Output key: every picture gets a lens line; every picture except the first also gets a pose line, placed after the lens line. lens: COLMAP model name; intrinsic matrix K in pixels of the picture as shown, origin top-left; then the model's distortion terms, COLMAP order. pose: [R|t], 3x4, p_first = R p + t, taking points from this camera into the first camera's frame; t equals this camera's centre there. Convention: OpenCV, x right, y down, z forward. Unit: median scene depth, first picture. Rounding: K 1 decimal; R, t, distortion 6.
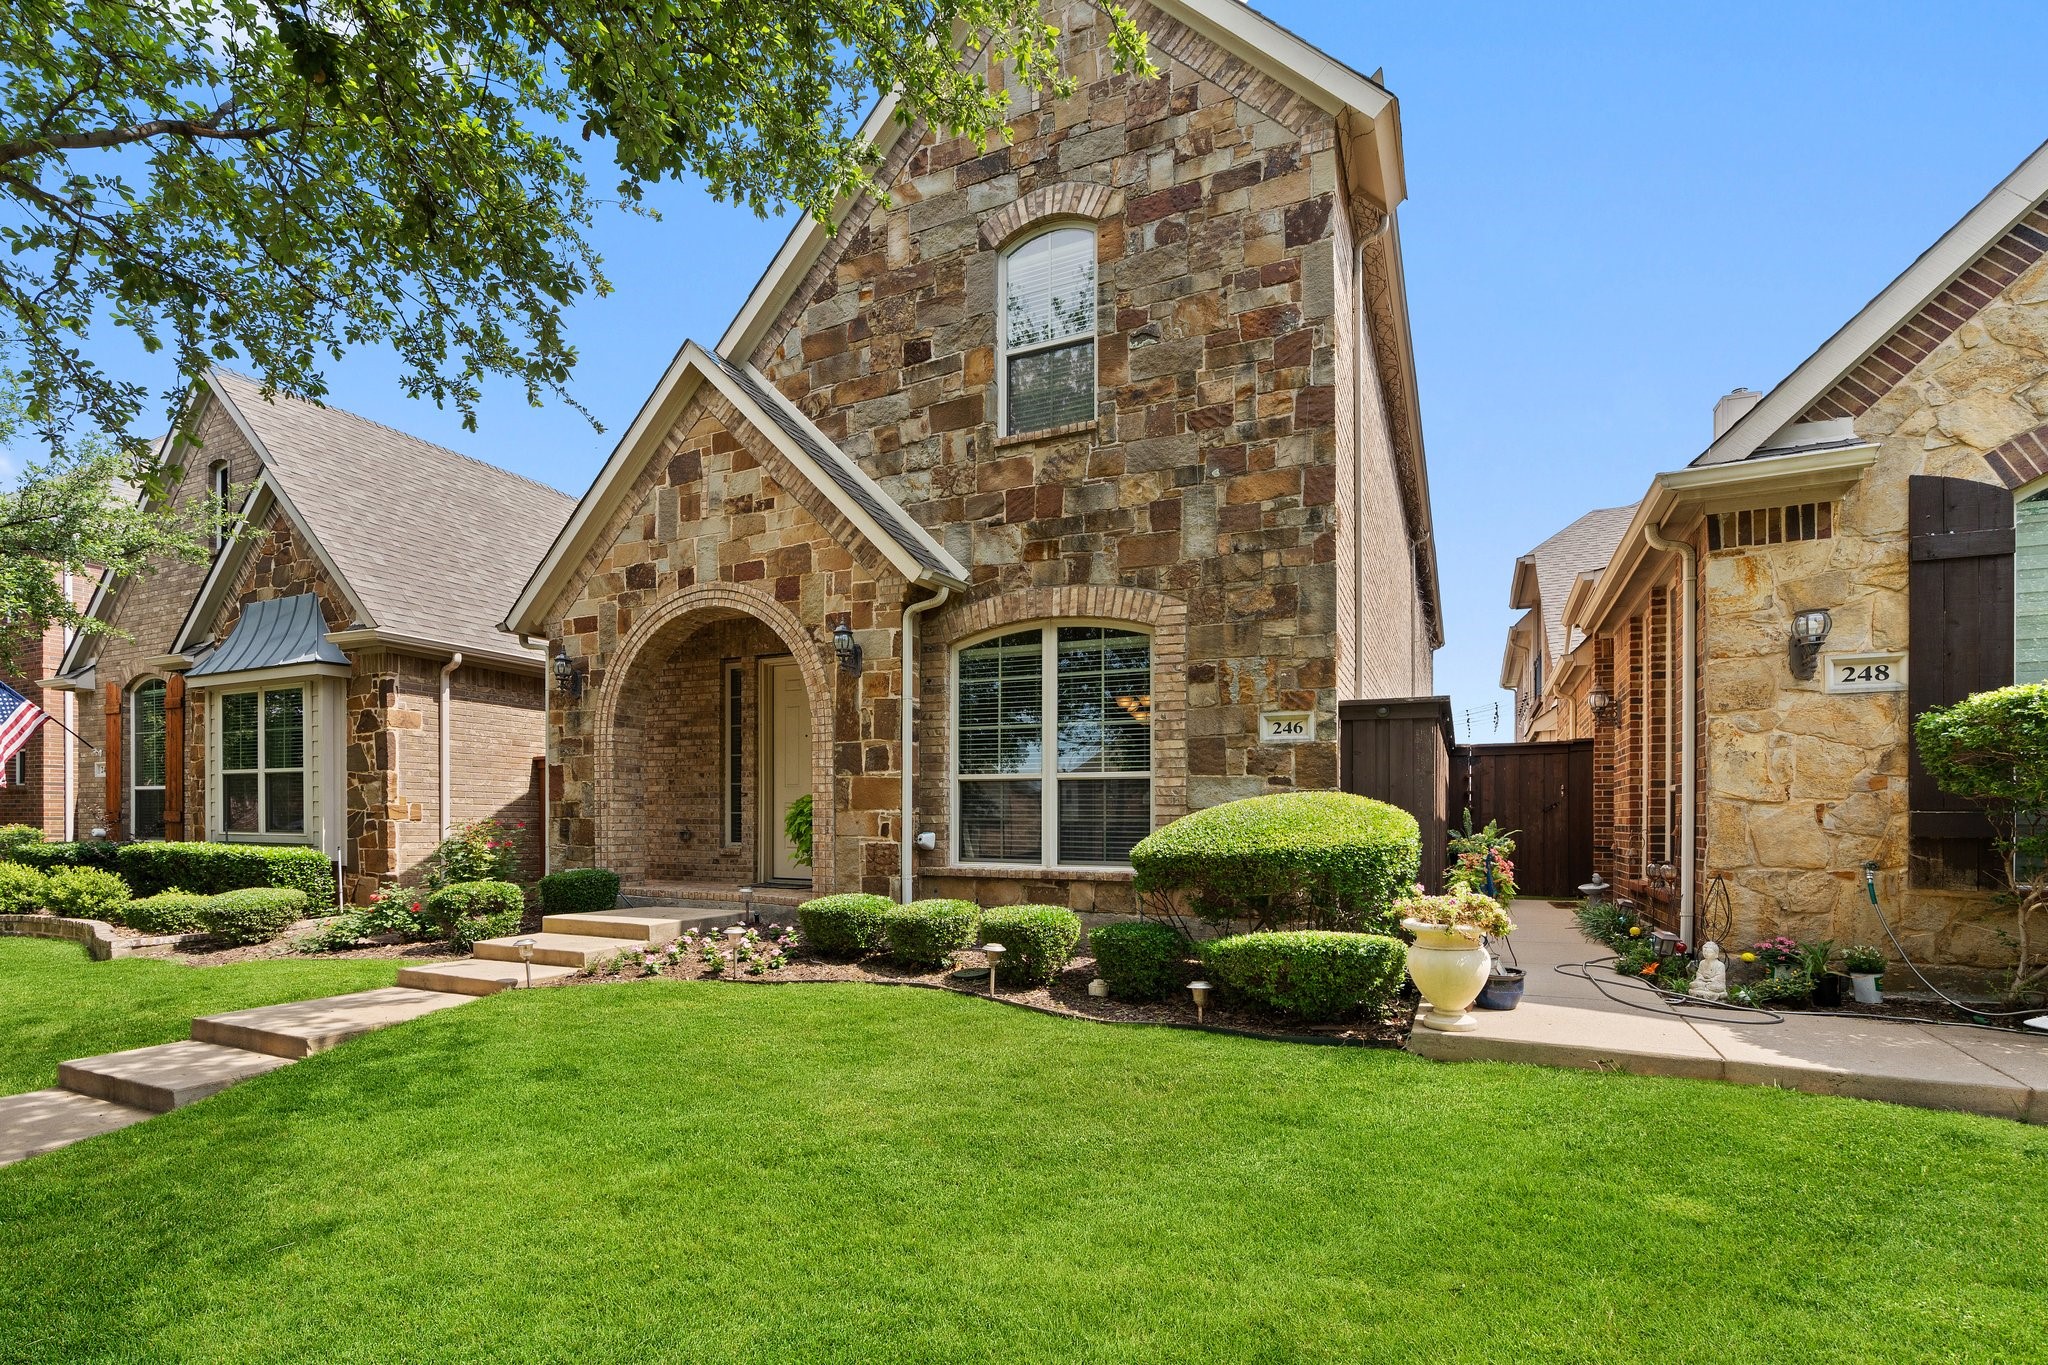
lens RADIAL K [[941.5, 0, 998.2], [0, 941.5, 824.0], [0, 0, 1]] dist [-0.003703, 0.001074]
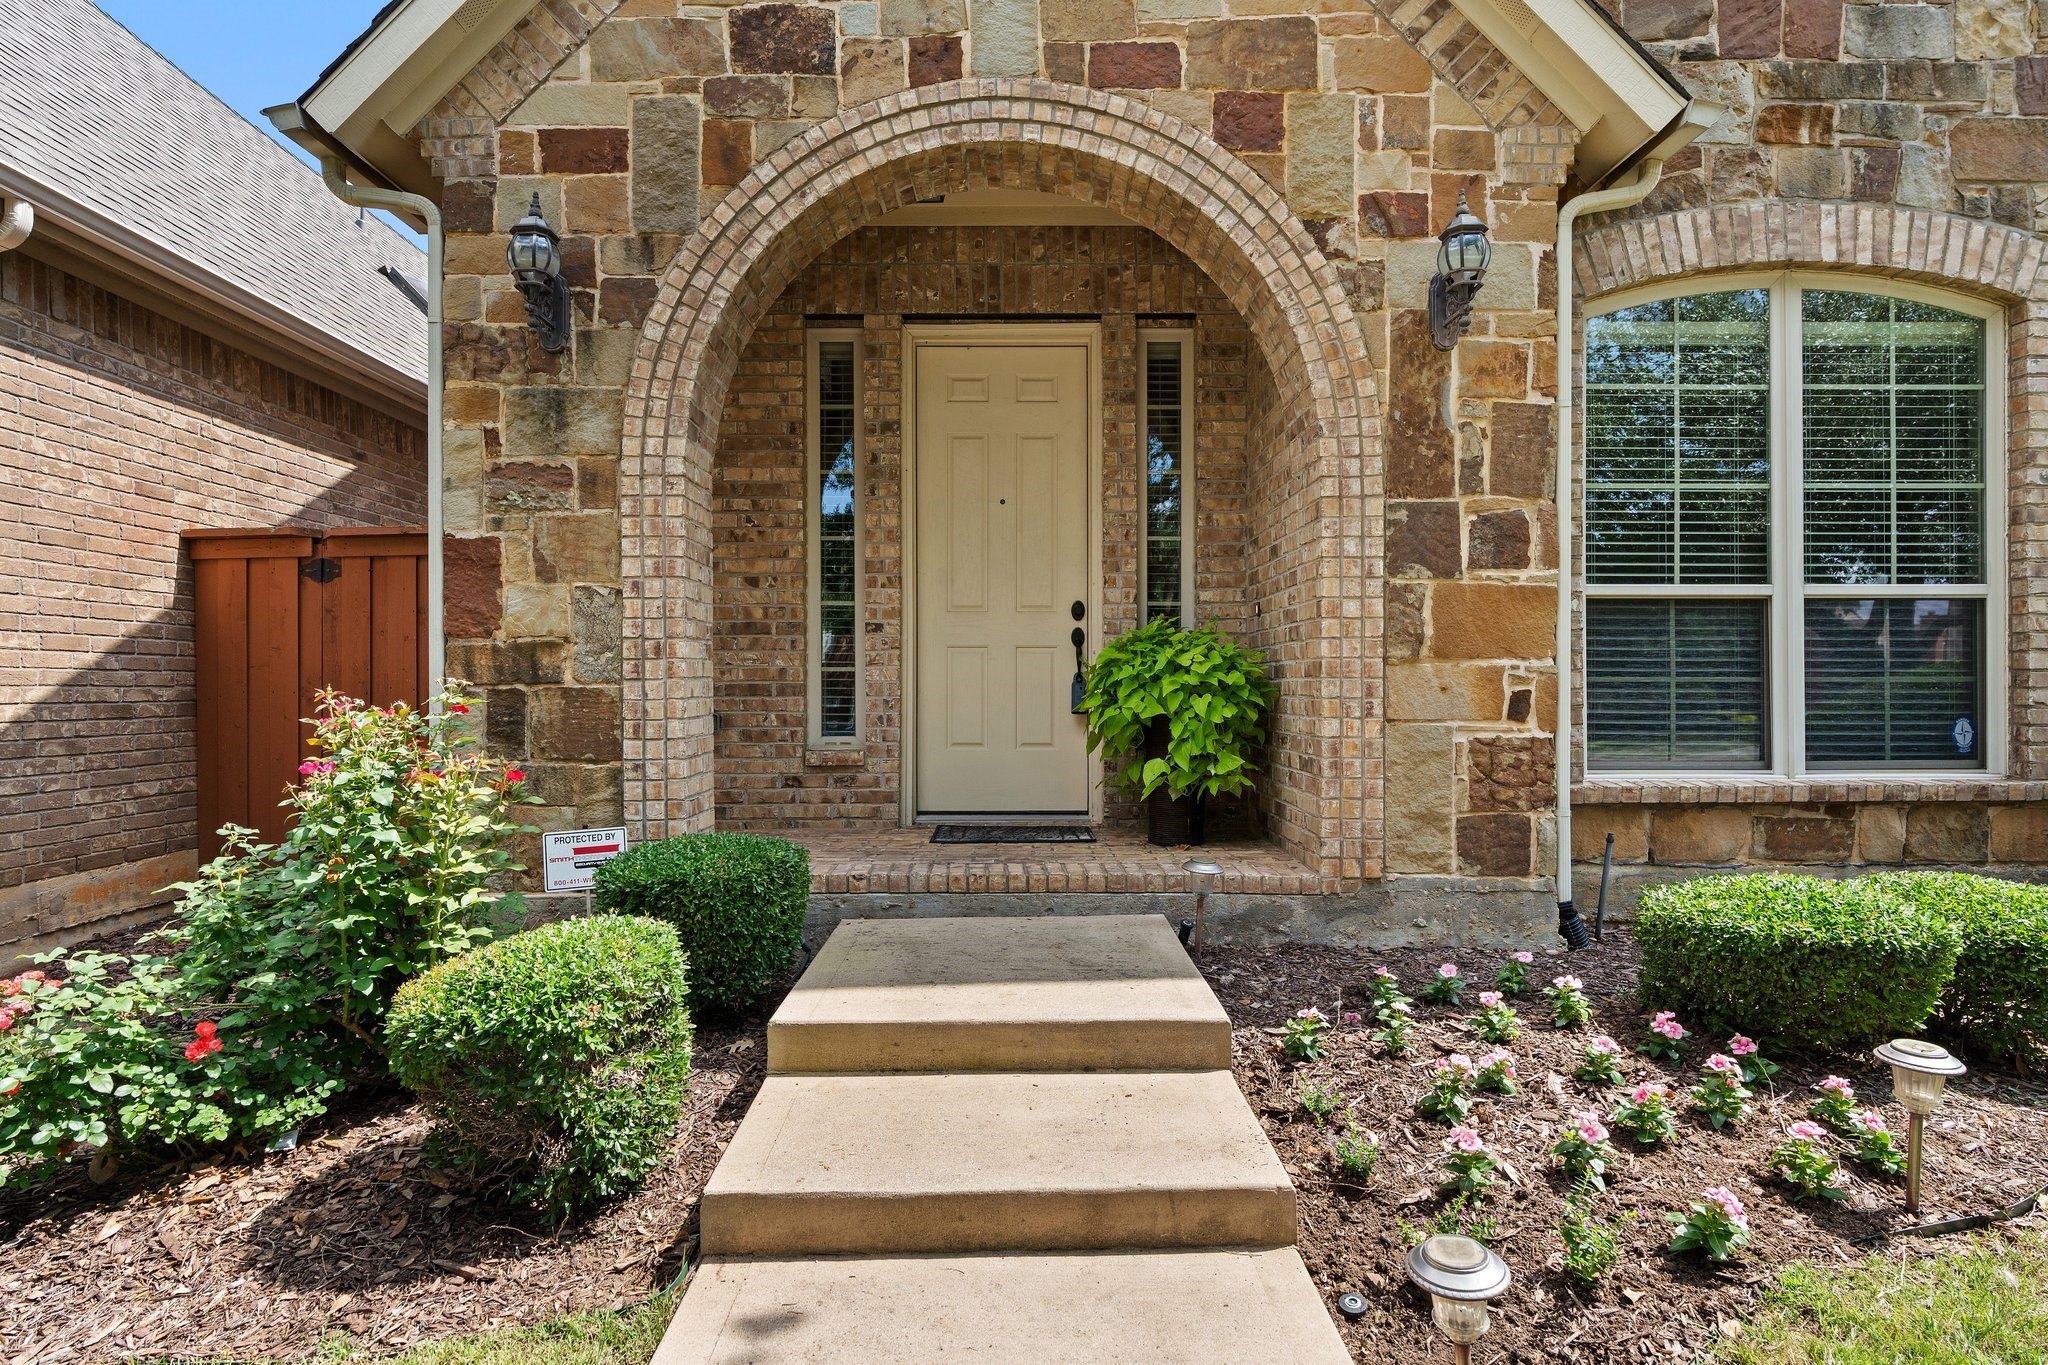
lens RADIAL K [[1118.1, 0, 977.1], [0, 1118.1, 676.4], [0, 0, 1]] dist [-0.007728, 0.004618]
pose [[0.907079, -0.007034, 0.420901, -0.550683], [0.009456, 0.999949, -0.003667, -0.007605], [-0.420854, 0.007306, 0.907099, 0.624911]]
